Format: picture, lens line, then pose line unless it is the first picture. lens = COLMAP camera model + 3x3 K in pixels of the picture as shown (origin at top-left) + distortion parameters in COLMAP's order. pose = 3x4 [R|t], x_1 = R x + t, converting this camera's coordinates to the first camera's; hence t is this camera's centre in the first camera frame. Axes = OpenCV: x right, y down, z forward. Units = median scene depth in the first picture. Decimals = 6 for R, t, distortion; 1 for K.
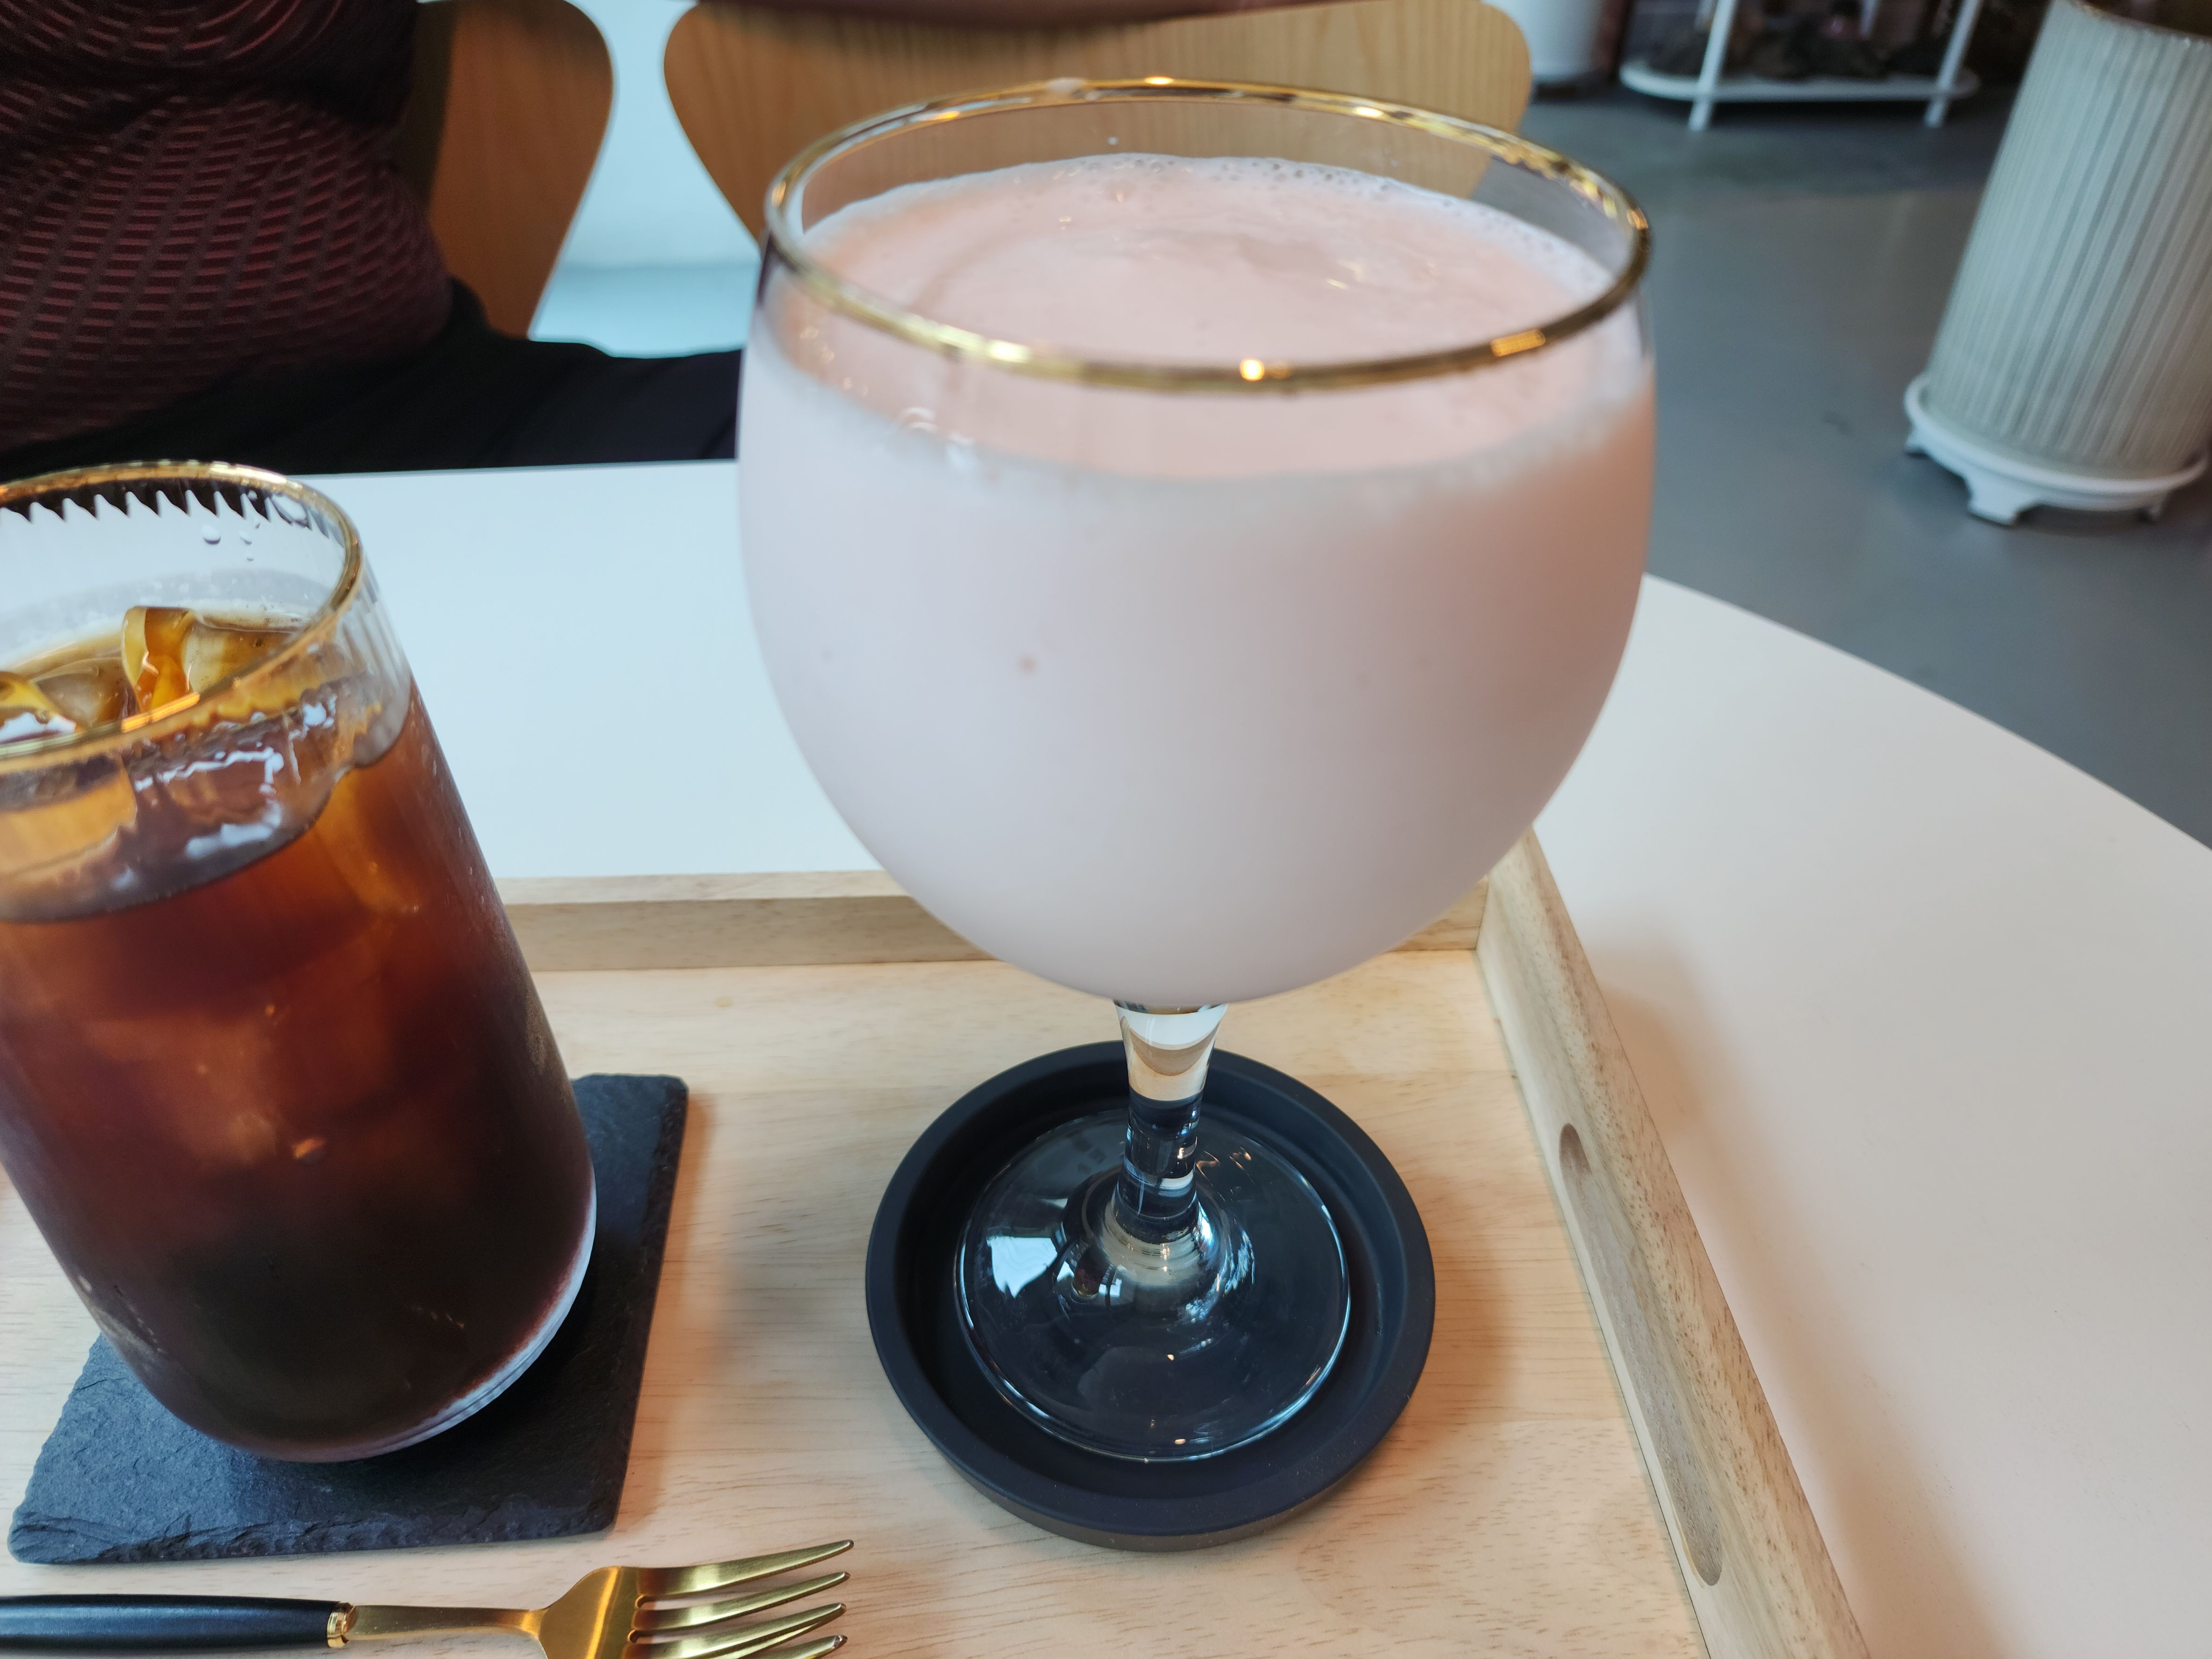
lens RADIAL K [[1567.8, 0, 1091.4], [0, 1567.8, 829.9], [0, 0, 1]] dist [0.050753, -0.058024]
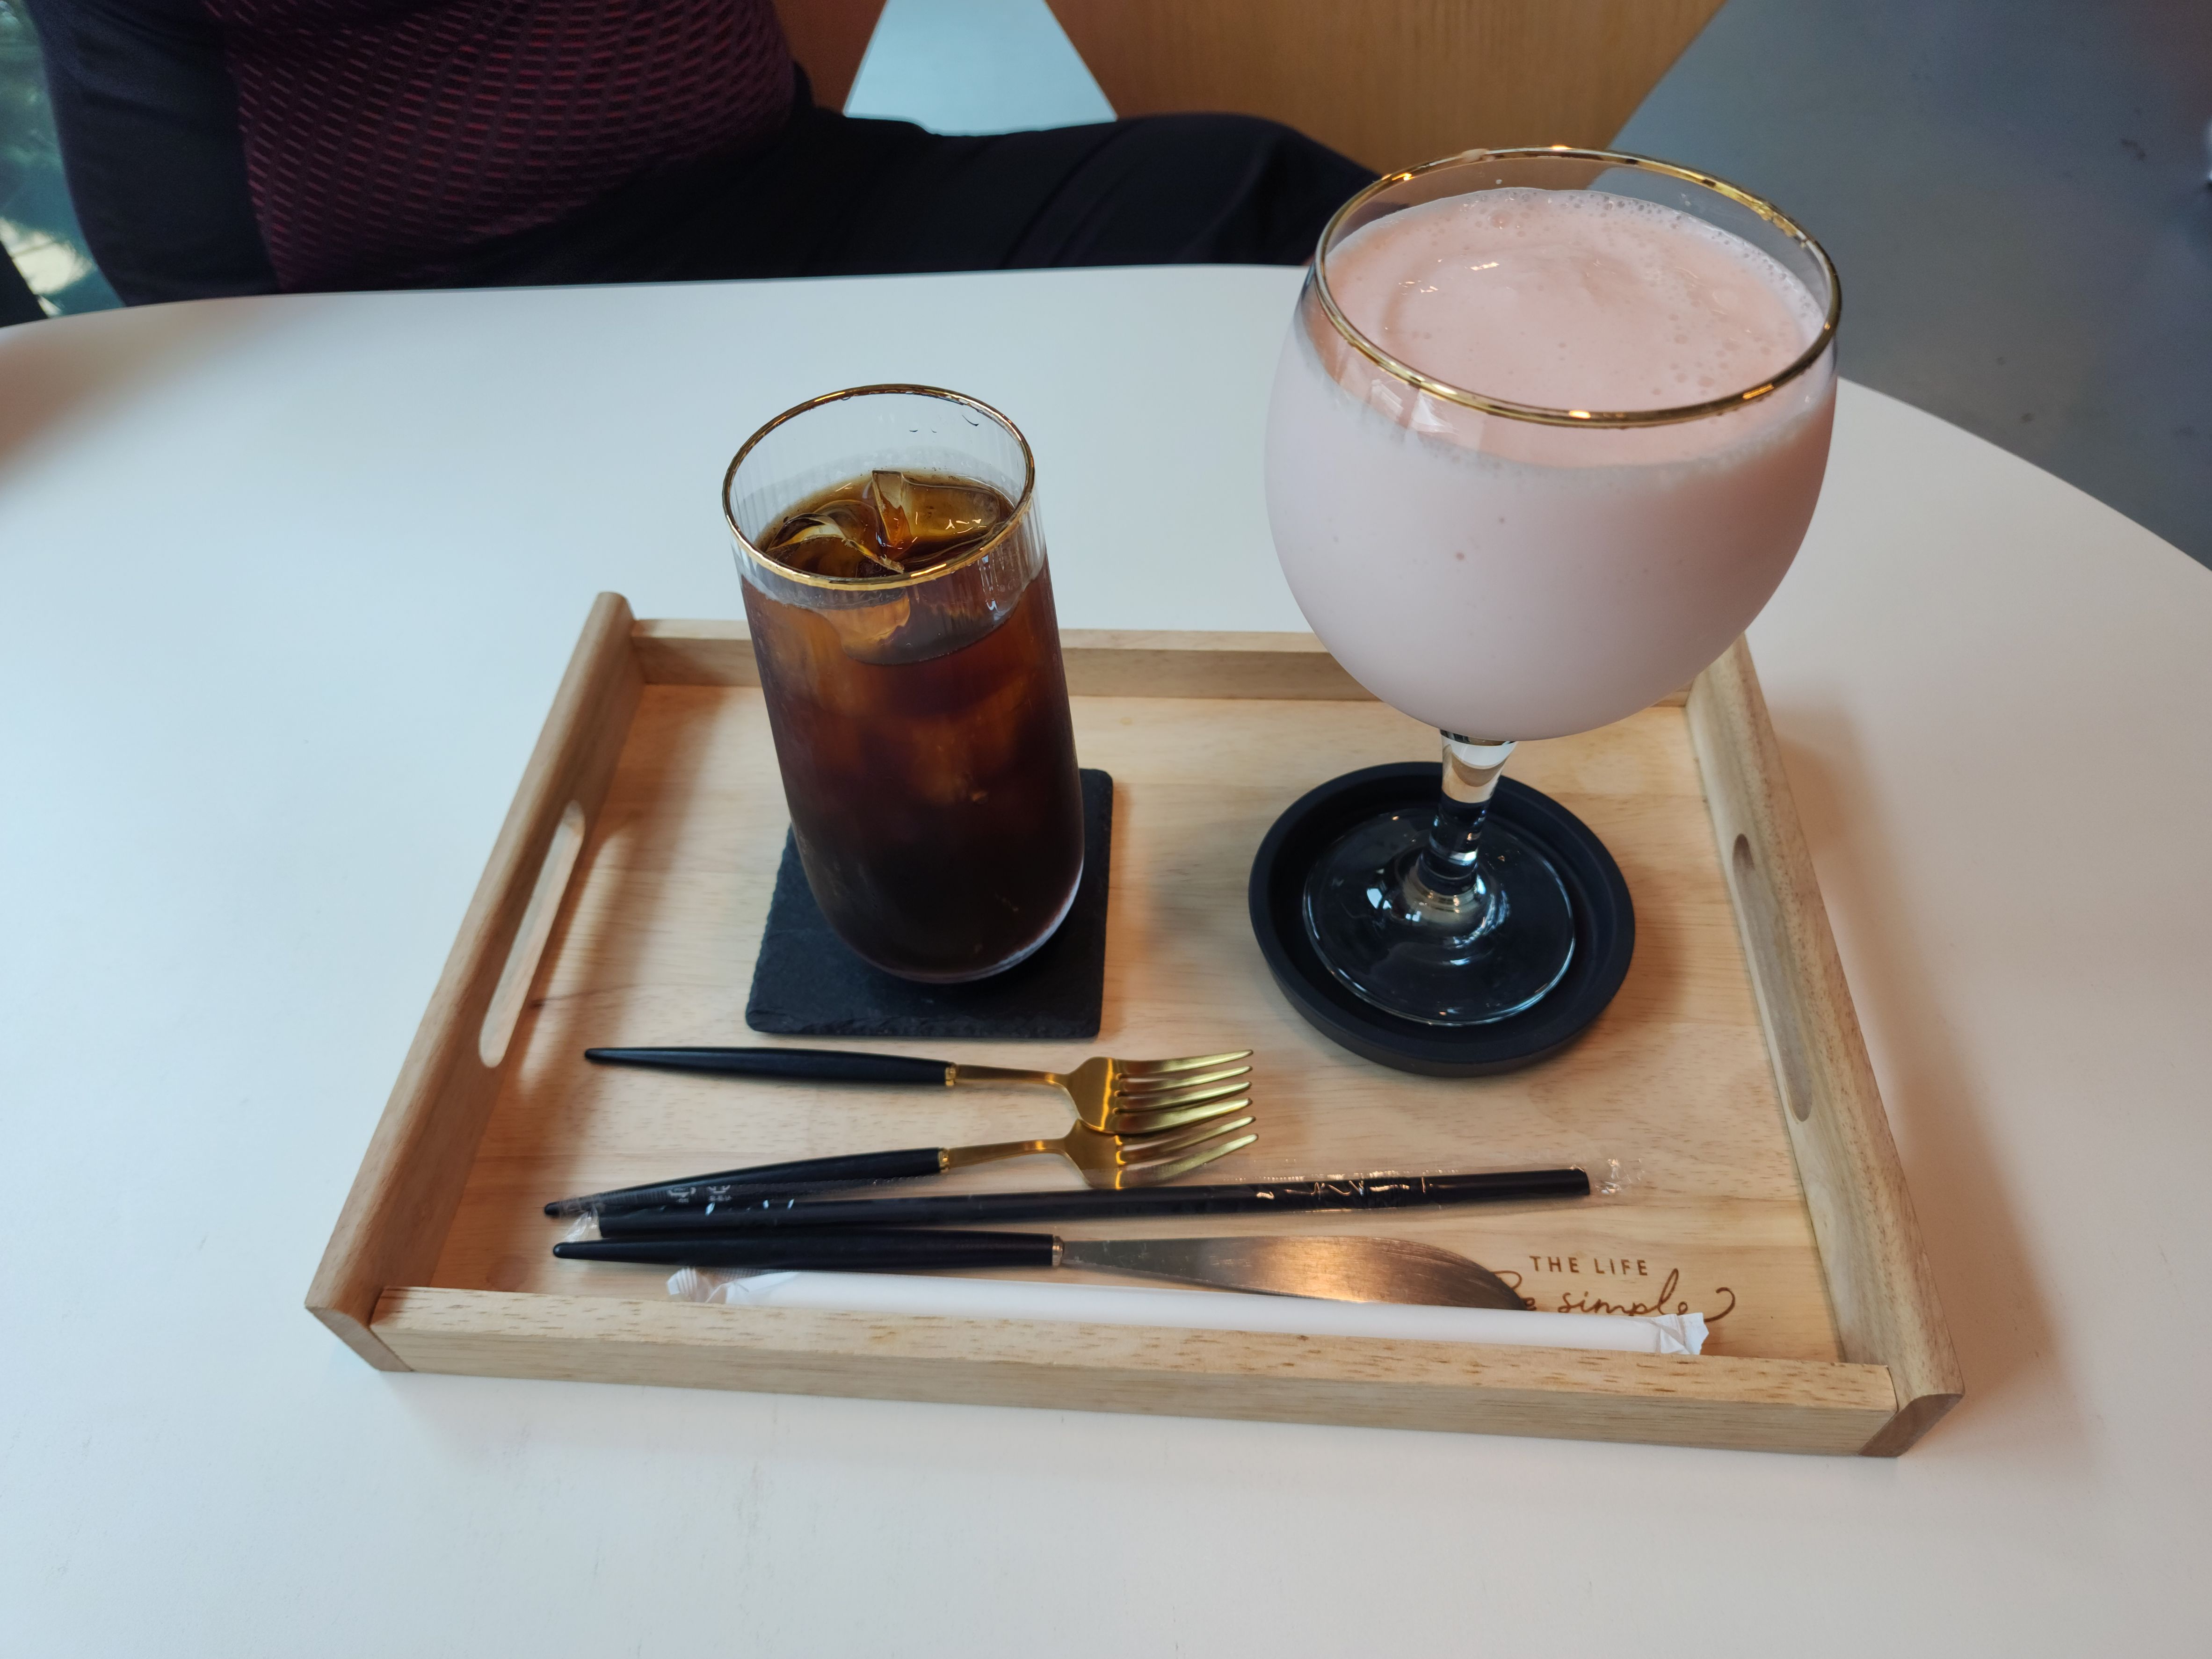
lens RADIAL K [[1946.6, 0, 897.7], [0, 1946.6, 834.4], [0, 0, 1]] dist [0.089594, -0.165362]
pose [[0.990496, 0.054835, -0.126135, -0.247231], [-0.033046, 0.985104, 0.168757, -0.094787], [0.133510, -0.162985, 0.977553, -0.910245]]
